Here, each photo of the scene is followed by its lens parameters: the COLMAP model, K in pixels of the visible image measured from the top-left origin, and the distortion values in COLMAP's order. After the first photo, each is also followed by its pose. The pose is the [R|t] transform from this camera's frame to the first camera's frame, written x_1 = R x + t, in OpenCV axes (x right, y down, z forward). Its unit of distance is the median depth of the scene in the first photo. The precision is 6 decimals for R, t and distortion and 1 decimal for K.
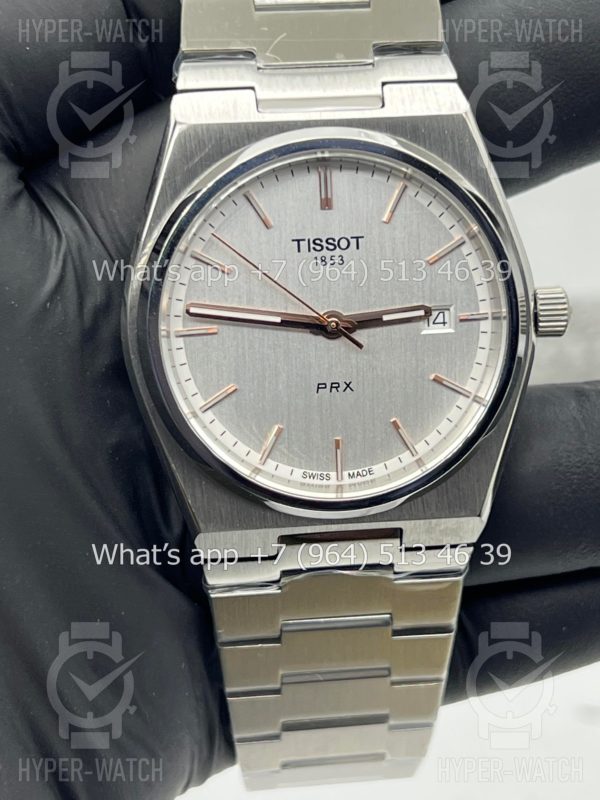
lens RADIAL K [[1767.6, 0, 298.6], [0, 1767.6, 401.9], [0, 0, 1]] dist [0.143771, 0.000000]
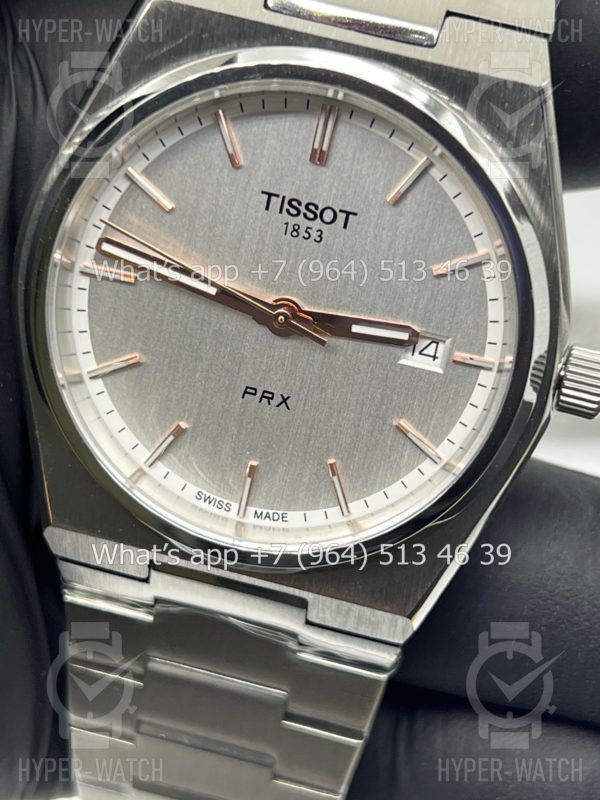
lens RADIAL K [[1767.6, 0, 299.5], [0, 1767.6, 389.3], [0, 0, 1]] dist [0.143771, 0.000000]
pose [[0.940266, 0.296408, -0.167457, 0.156755], [-0.276265, 0.951769, 0.133464, -0.114560], [0.198940, -0.079229, 0.976804, 0.276034]]
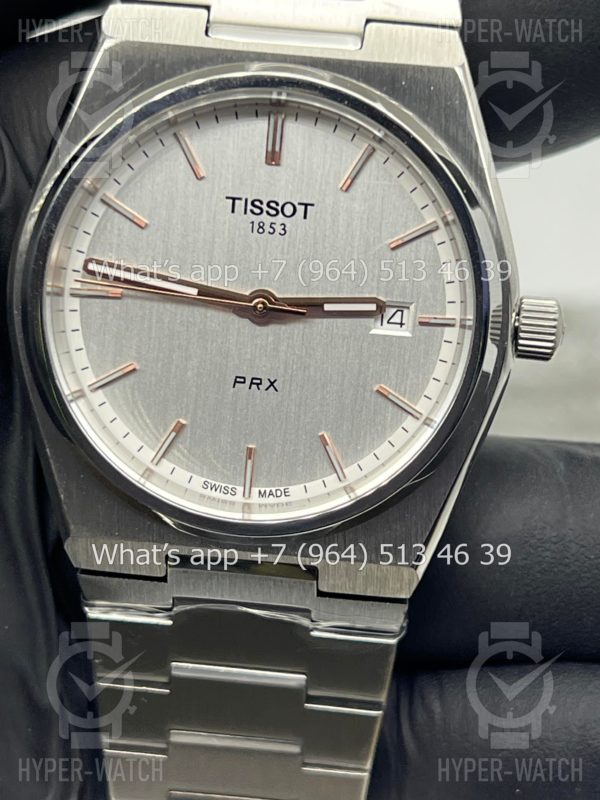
lens RADIAL K [[1767.6, 0, 306.7], [0, 1767.6, 404.0], [0, 0, 1]] dist [0.143771, 0.000000]
pose [[0.982073, 0.139807, -0.126439, 0.147772], [-0.140721, 0.990048, 0.001716, -0.003704], [0.125421, 0.016107, 0.991973, 0.194762]]
